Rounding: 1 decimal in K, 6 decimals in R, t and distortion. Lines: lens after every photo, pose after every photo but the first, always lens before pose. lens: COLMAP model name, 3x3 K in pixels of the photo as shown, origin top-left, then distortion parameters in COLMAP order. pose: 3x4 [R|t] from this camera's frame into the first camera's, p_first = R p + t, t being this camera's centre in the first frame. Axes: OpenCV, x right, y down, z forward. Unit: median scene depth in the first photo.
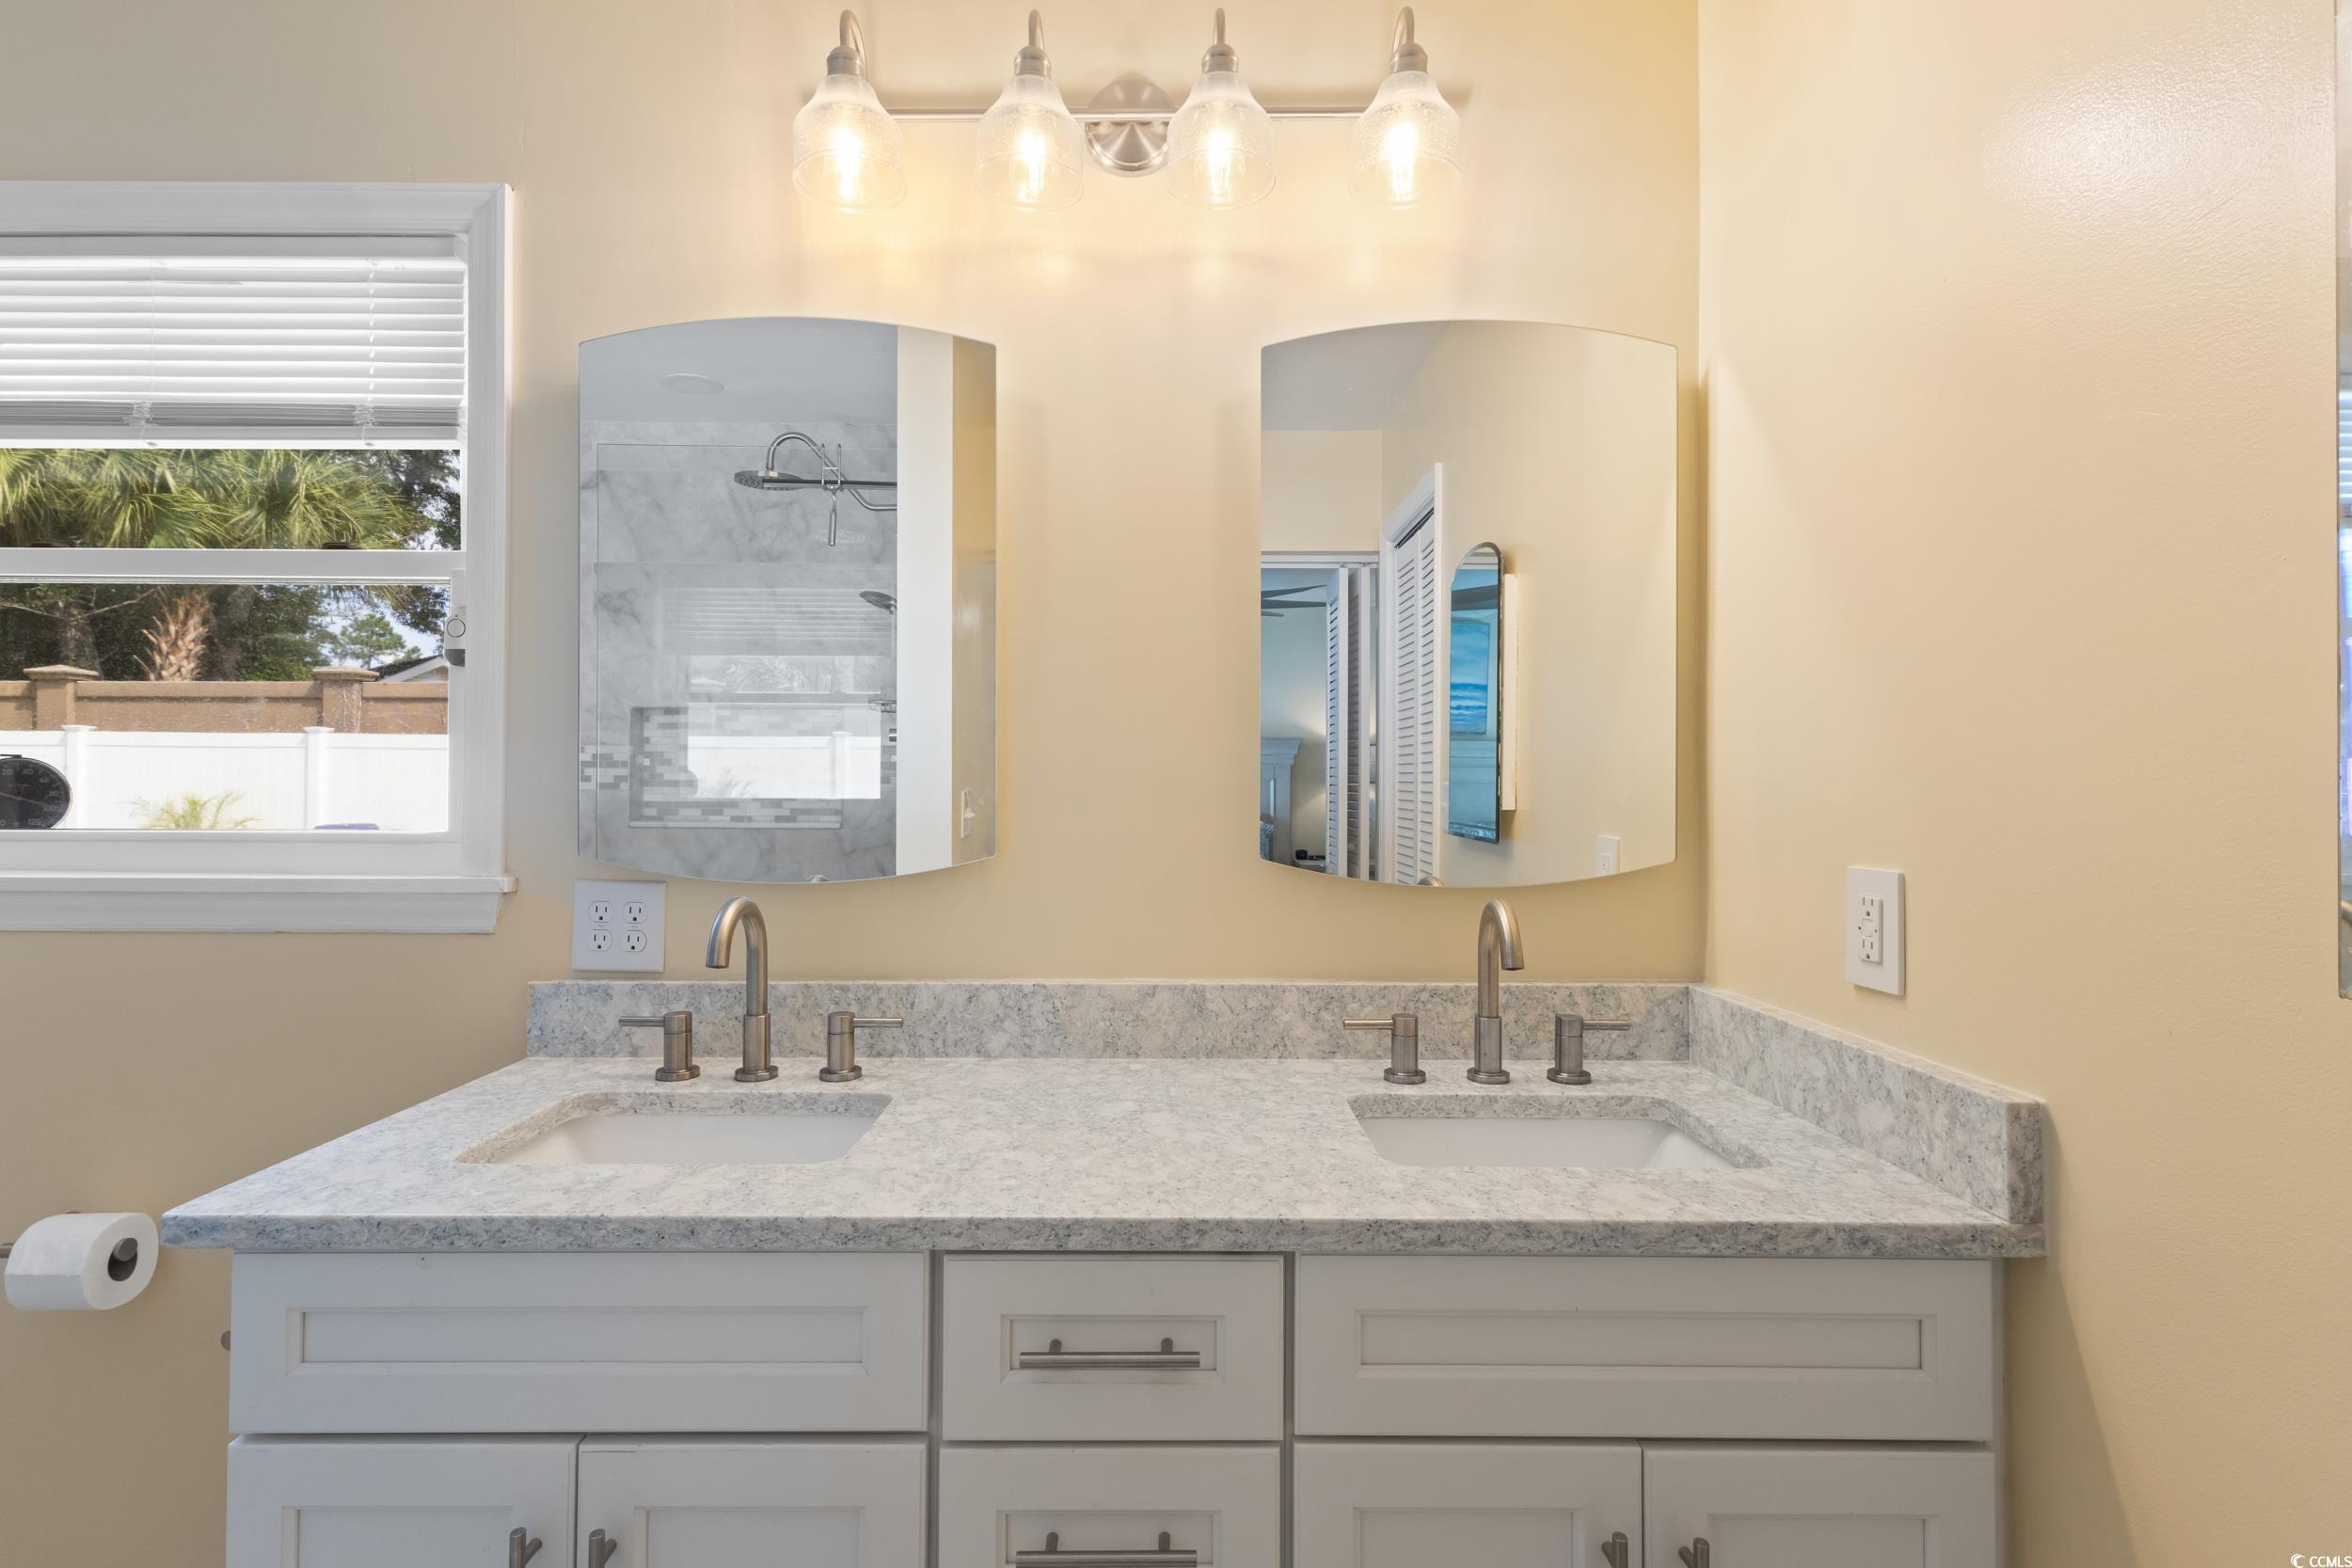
lens RADIAL K [[1088.8, 0, 1176.0], [0, 1088.8, 784.0], [0, 0, 1]] dist [-0.002773, 0.000200]
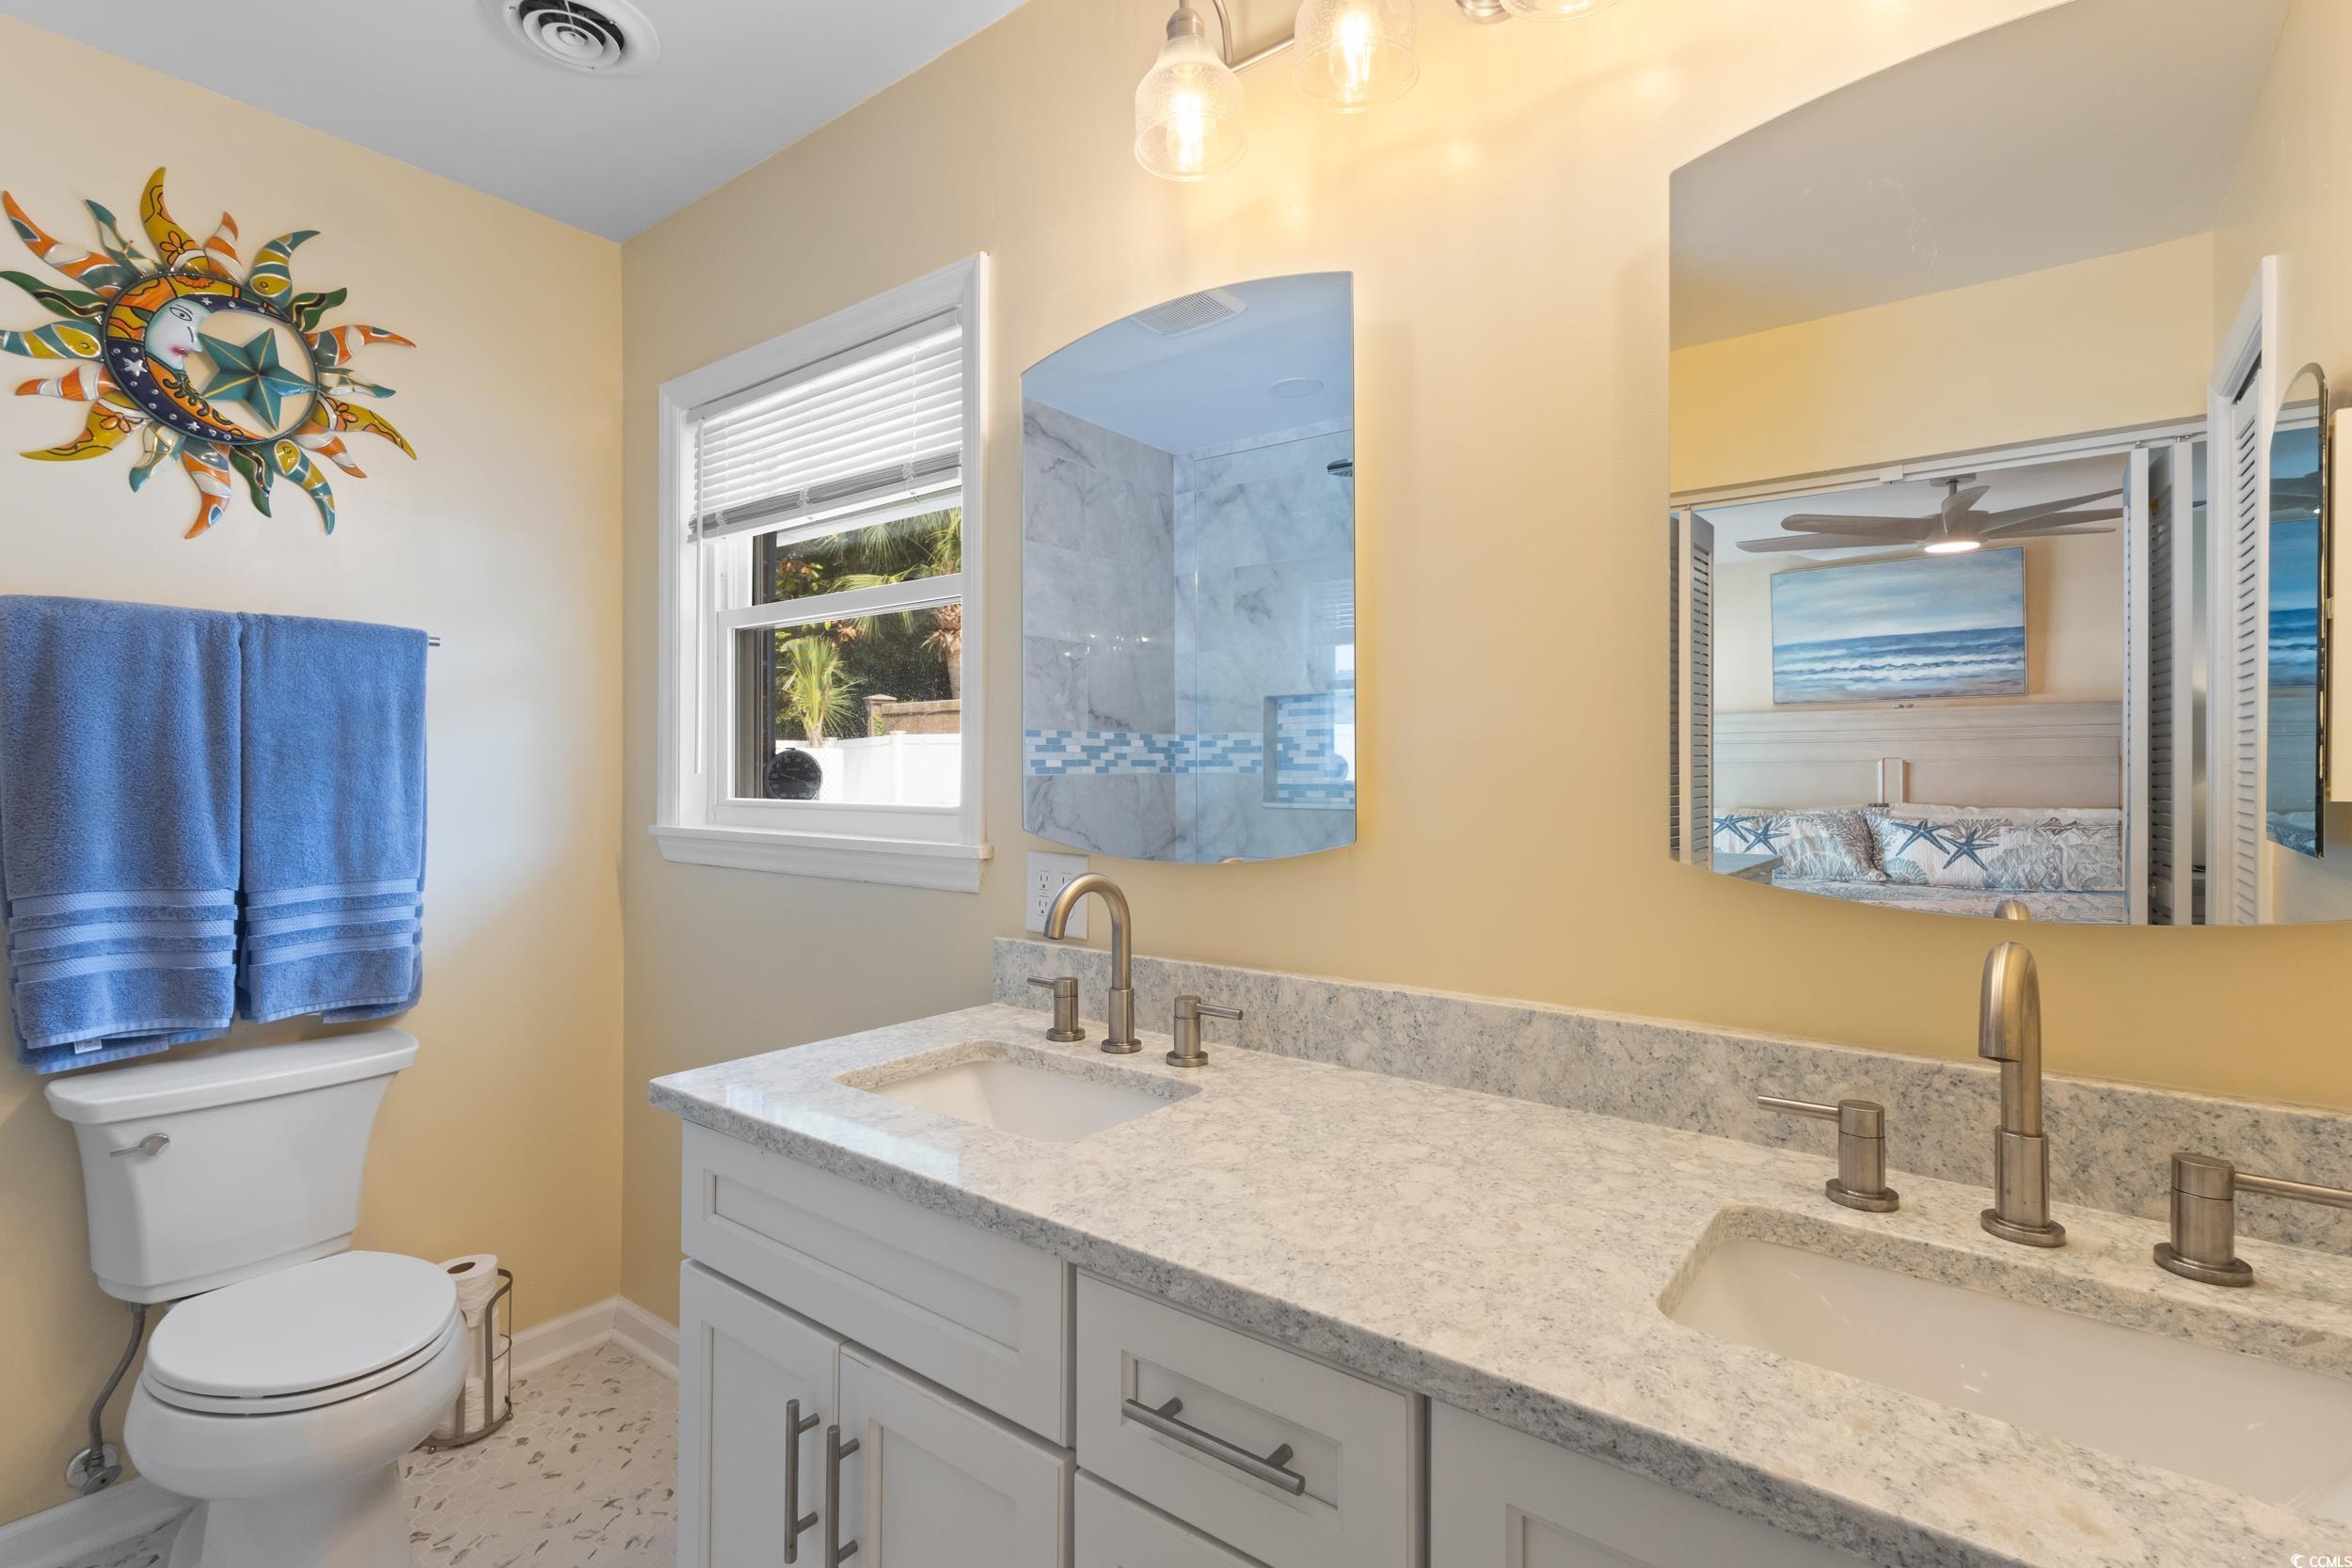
lens RADIAL K [[1102.0, 0, 1174.2], [0, 1102.0, 772.2], [0, 0, 1]] dist [0.001884, 0.004033]
pose [[0.788872, -0.002794, -0.614551, 0.276011], [0.005079, 0.999985, 0.001973, 0.005173], [0.614536, -0.004678, 0.788875, 0.195395]]
